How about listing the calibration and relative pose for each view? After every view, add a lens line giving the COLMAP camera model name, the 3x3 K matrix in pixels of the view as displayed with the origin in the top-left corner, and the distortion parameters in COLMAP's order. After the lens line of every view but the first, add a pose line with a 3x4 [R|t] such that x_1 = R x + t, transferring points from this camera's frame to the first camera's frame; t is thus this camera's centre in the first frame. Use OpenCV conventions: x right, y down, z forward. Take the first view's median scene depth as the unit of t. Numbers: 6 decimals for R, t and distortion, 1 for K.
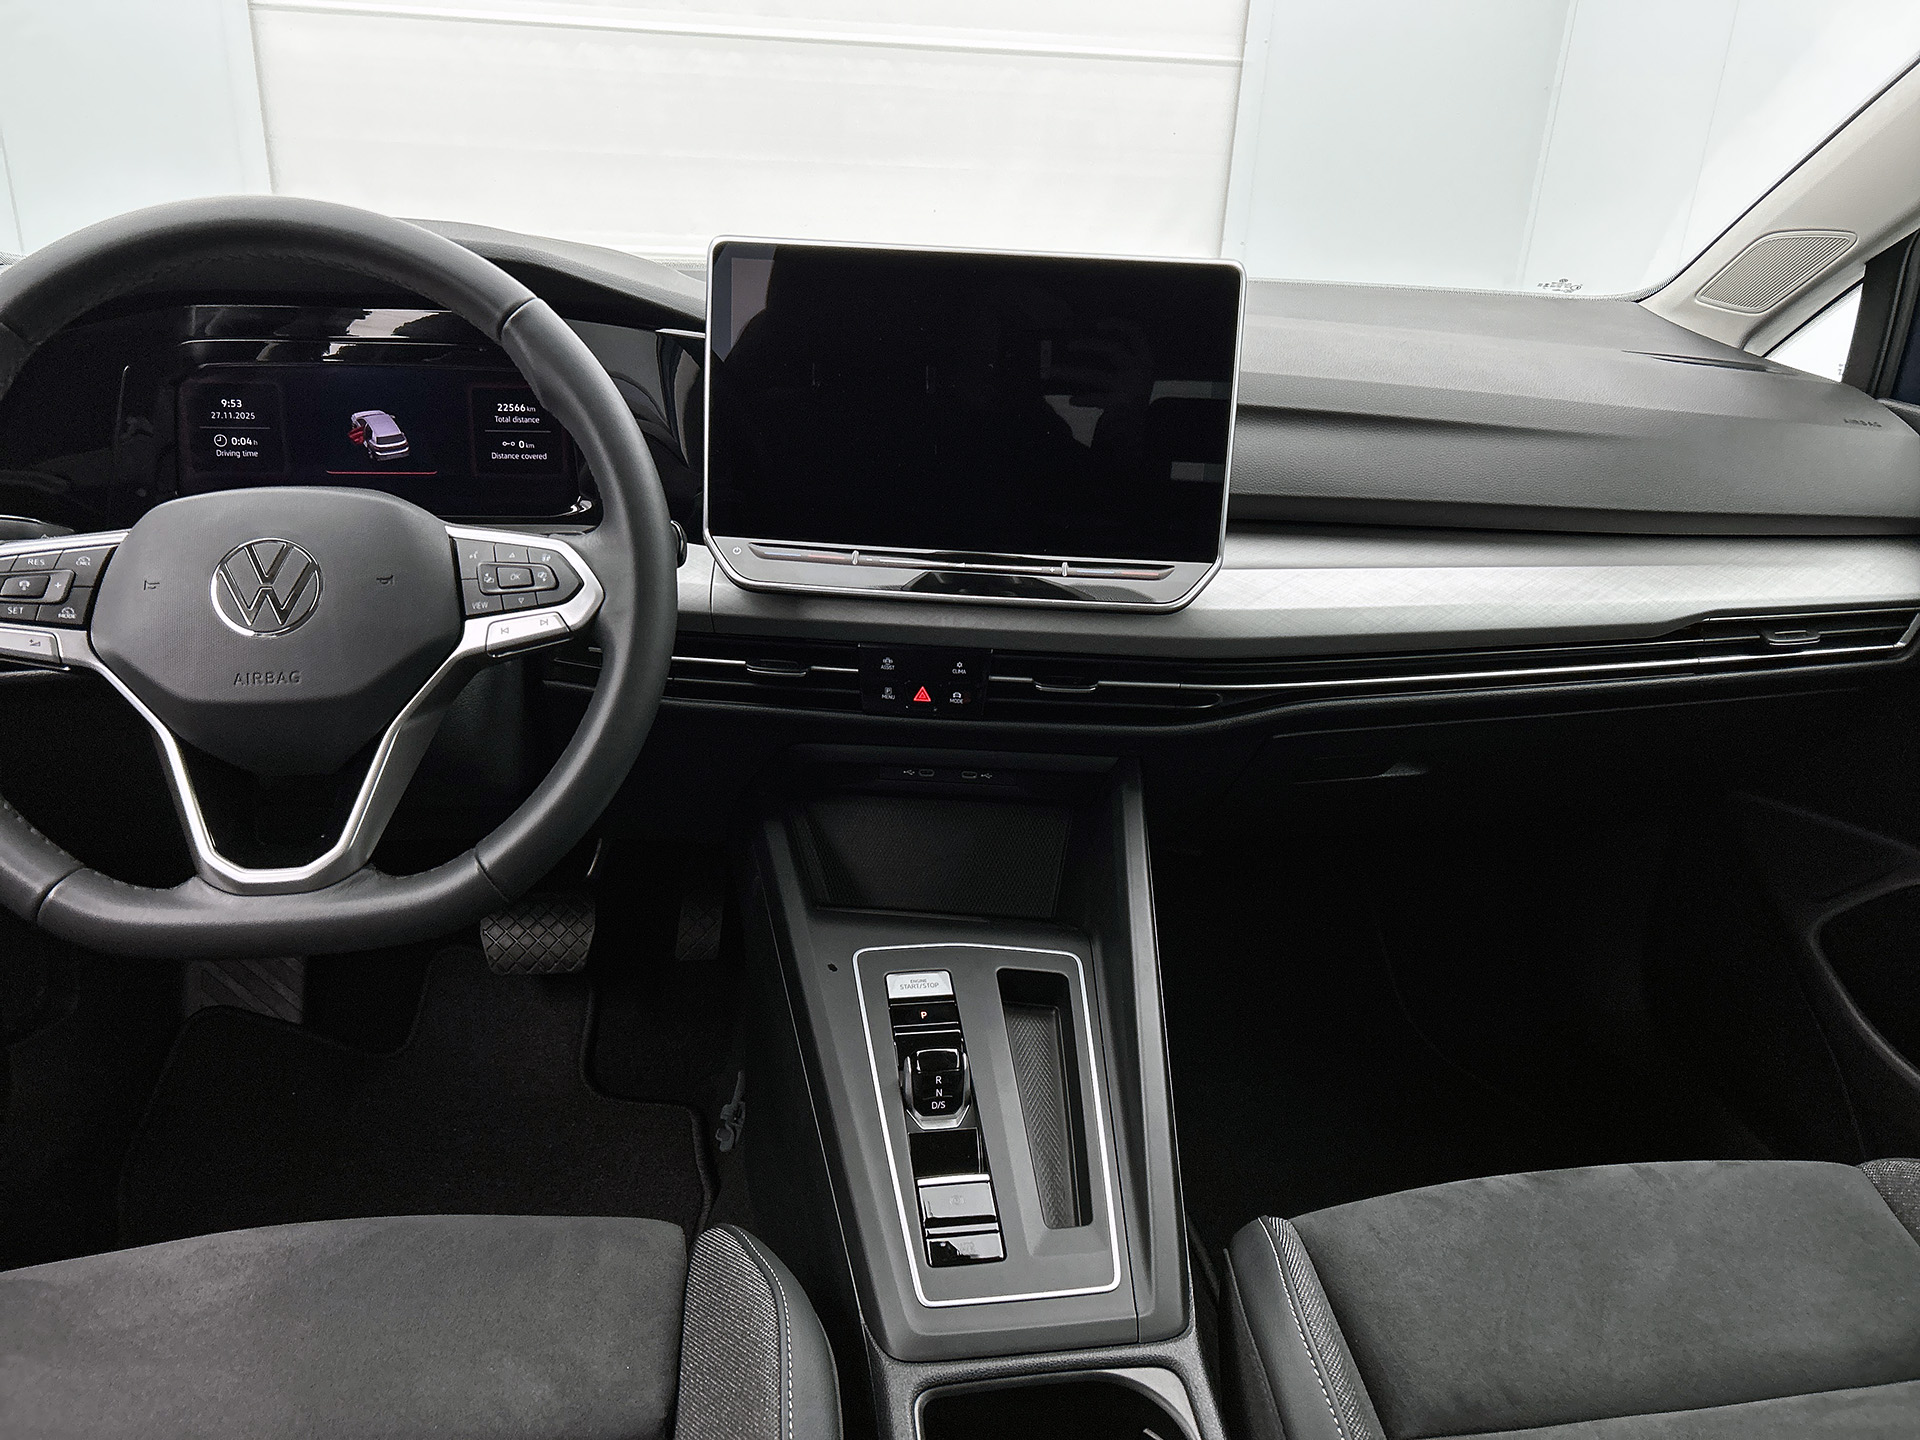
lens RADIAL K [[1427.8, 0, 988.7], [0, 1427.8, 725.3], [0, 0, 1]] dist [0.010583, -0.001199]
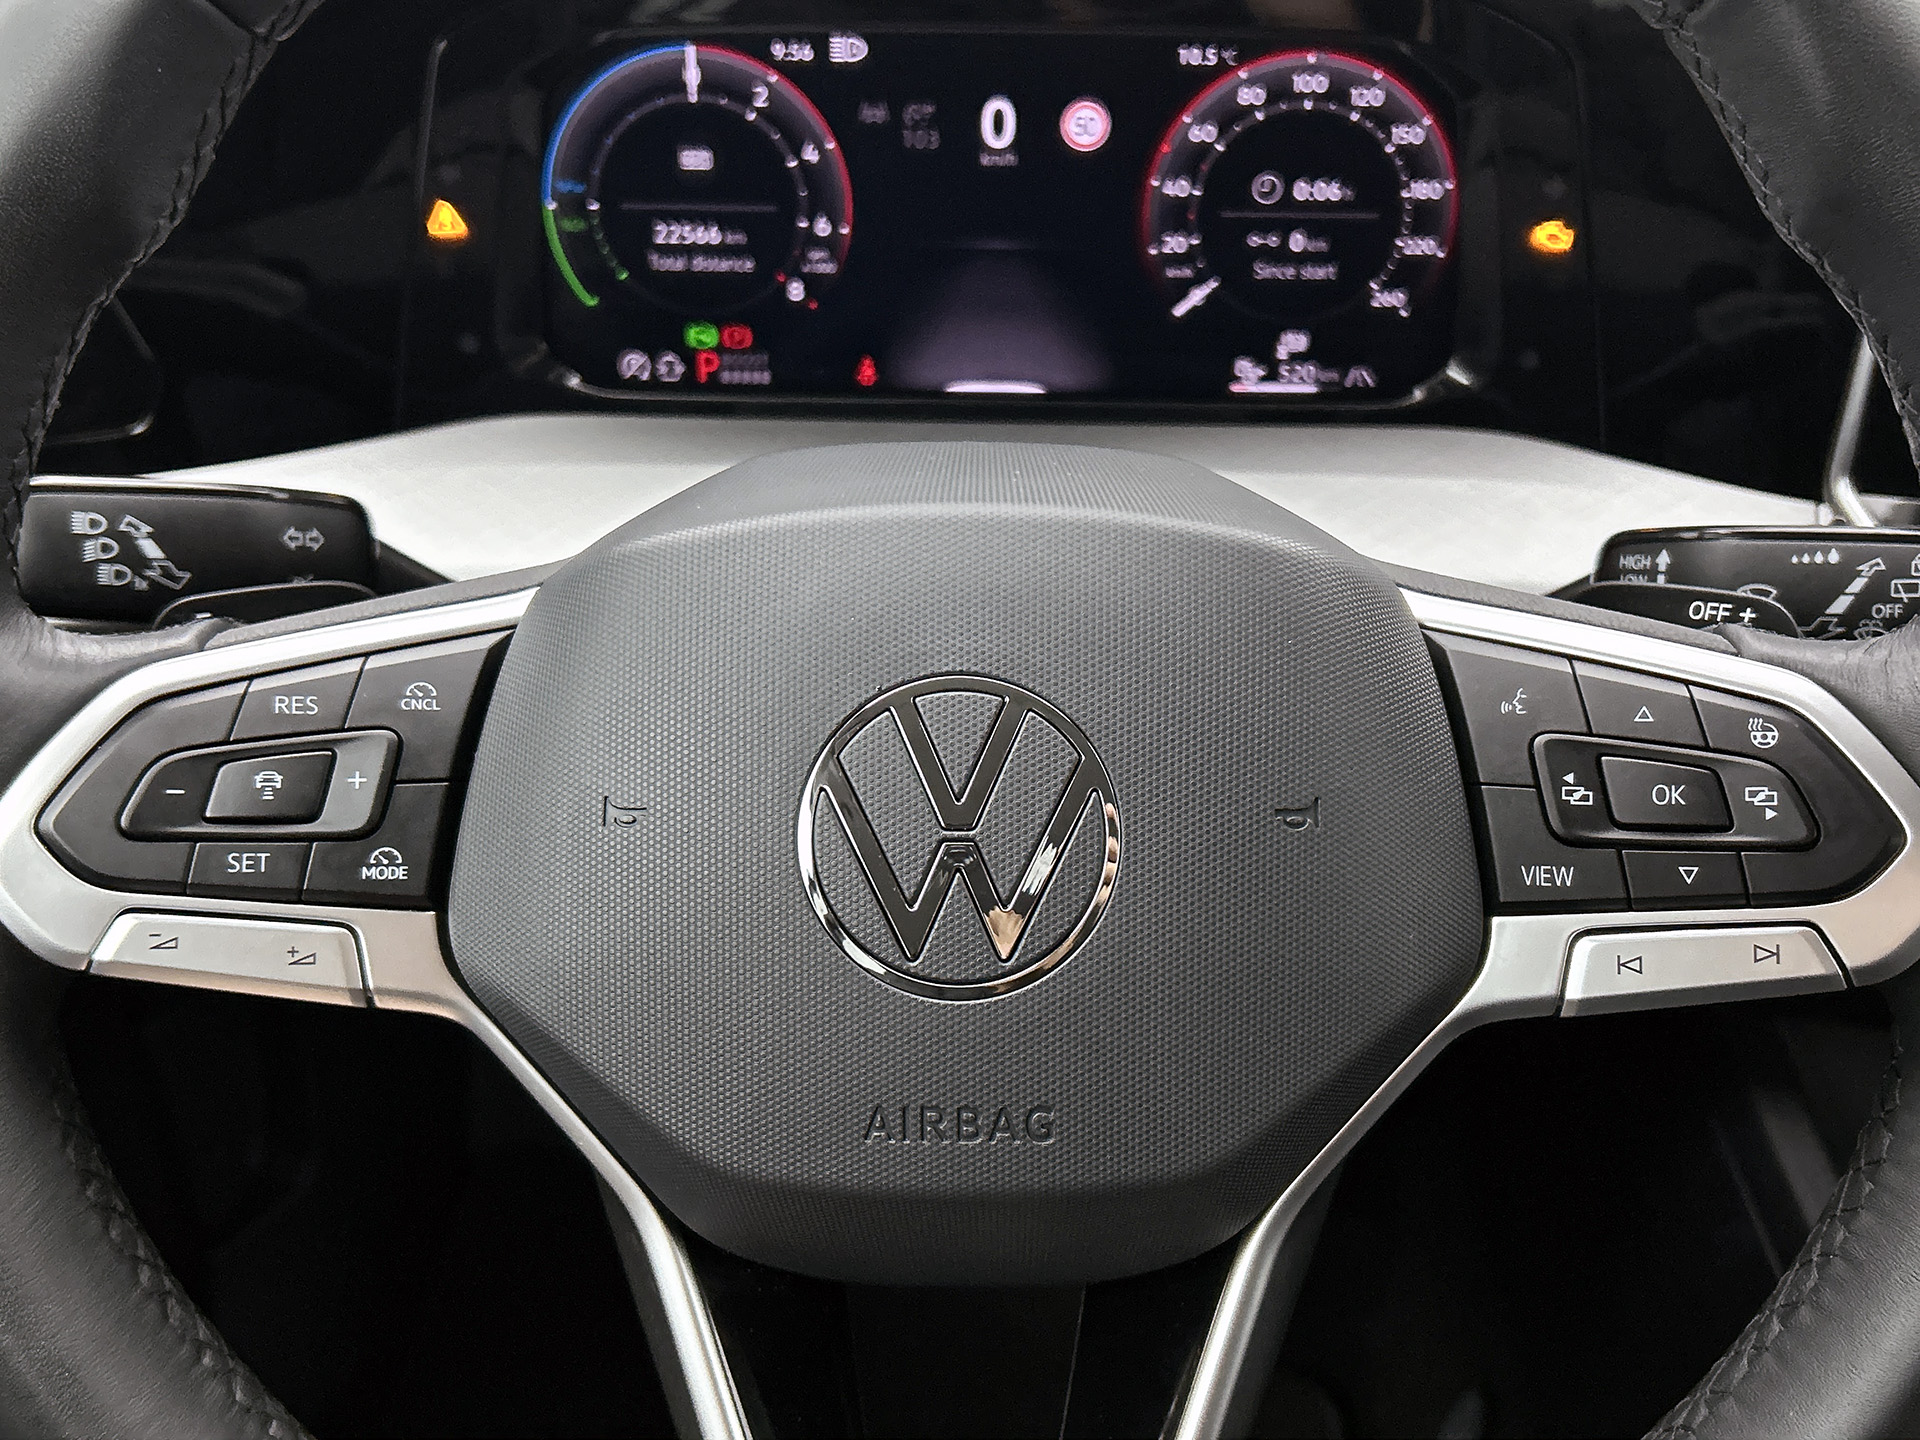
lens RADIAL K [[1682.3, 0, 958.4], [0, 1682.3, 757.5], [0, 0, 1]] dist [0.059398, -0.001268]
pose [[0.982816, 0.071404, -0.170220, -0.421008], [-0.039167, 0.981822, 0.185716, -0.174991], [0.180387, -0.175858, 0.967747, 0.609390]]
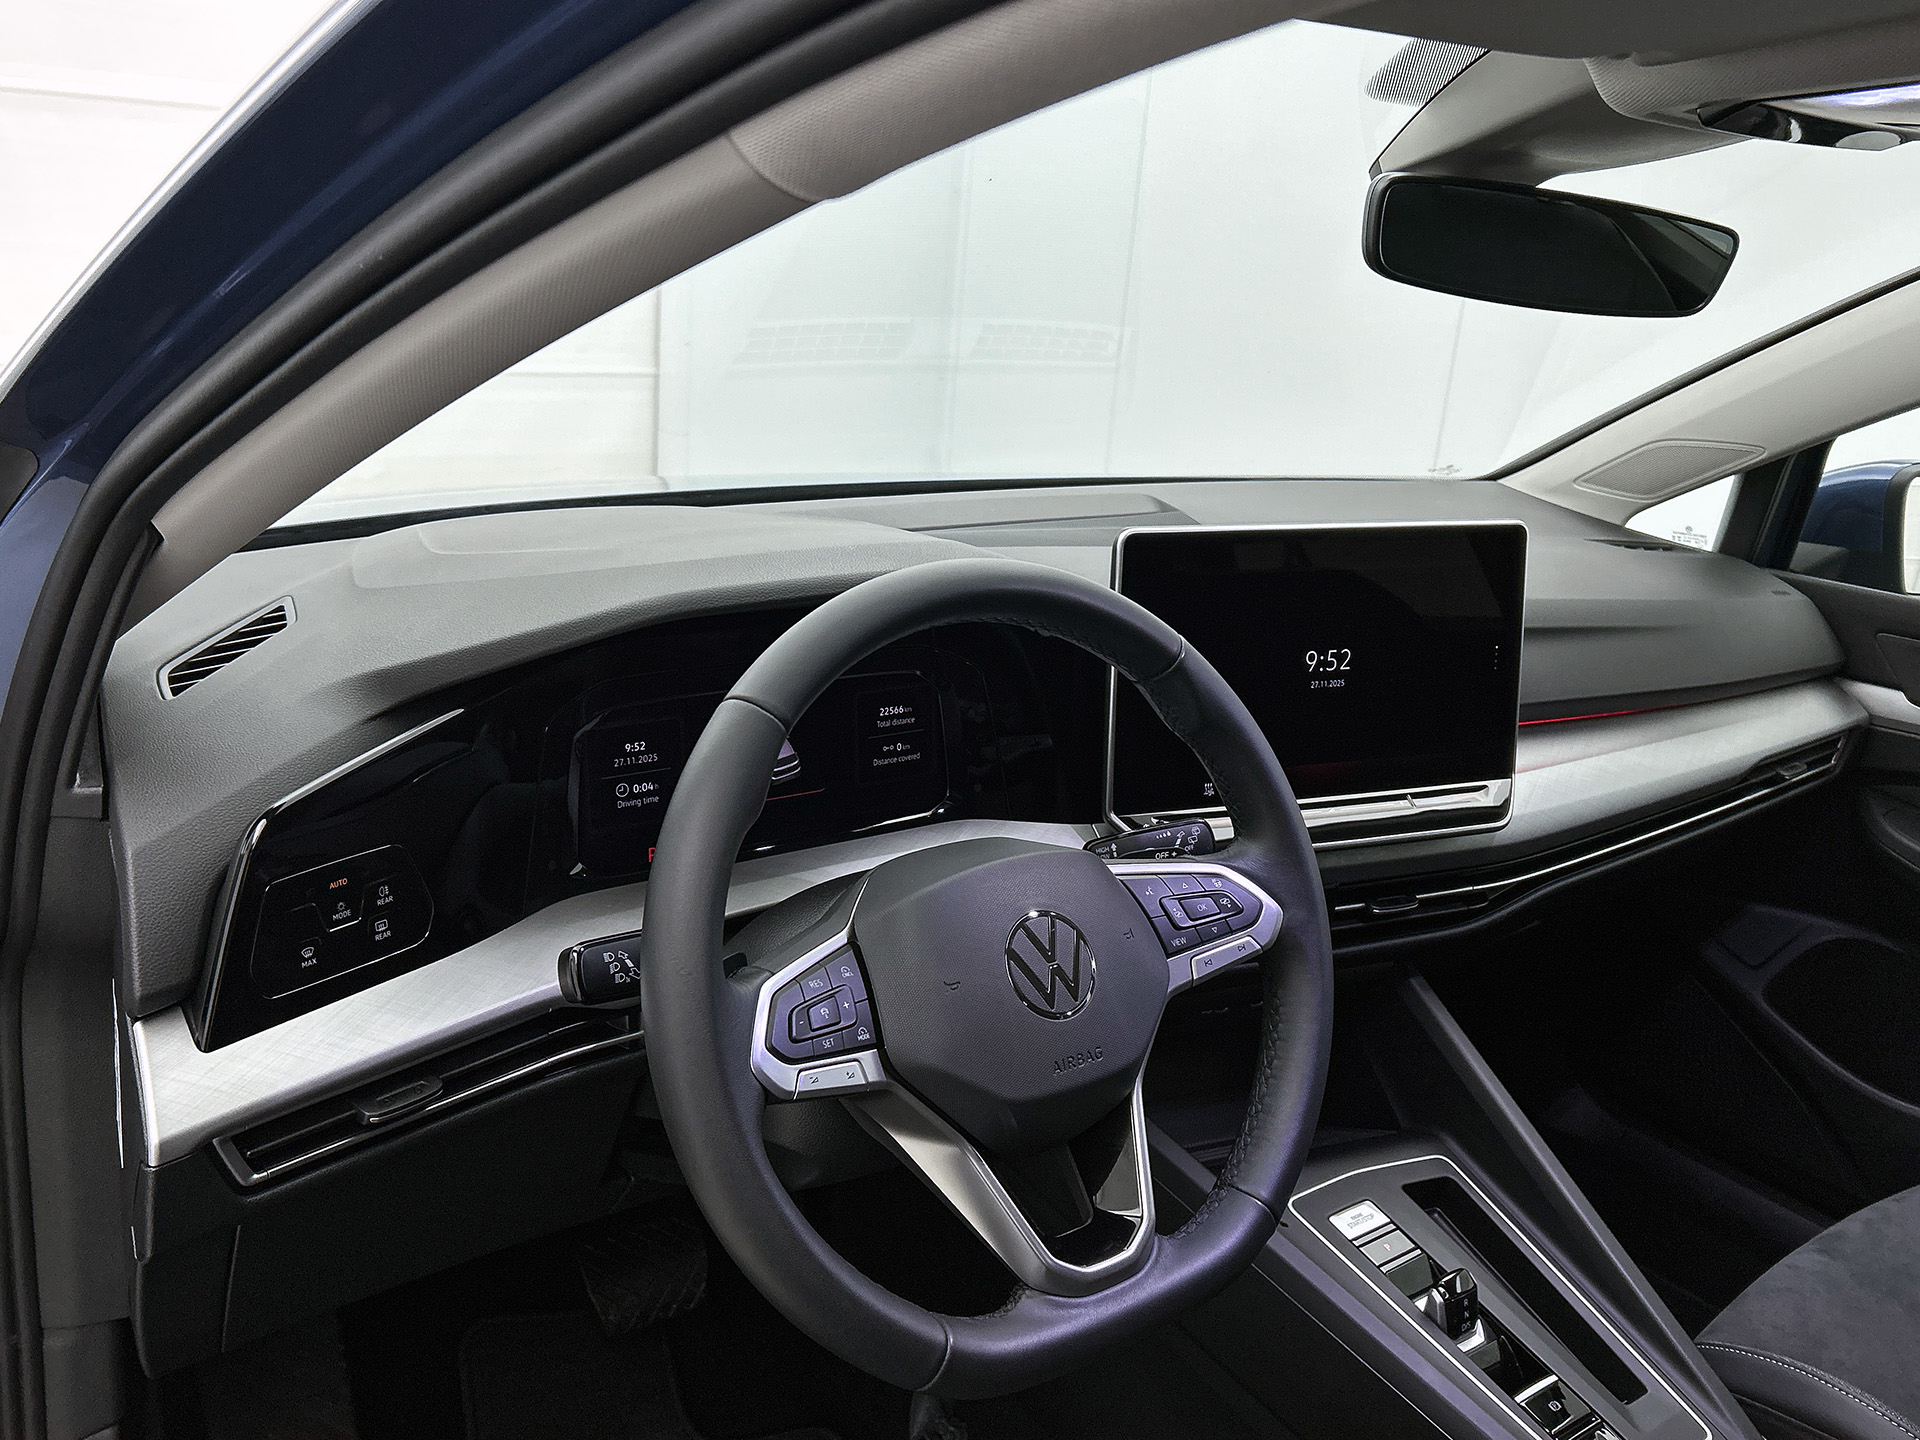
lens RADIAL K [[1613.1, 0, 960.0], [0, 1613.1, 720.0], [0, 0, 1]] dist [0.002788, -0.004133]
pose [[0.894301, -0.116423, 0.432054, -0.952363], [0.145893, 0.988661, -0.035573, -0.218237], [-0.423013, 0.094846, 0.901146, 0.041285]]
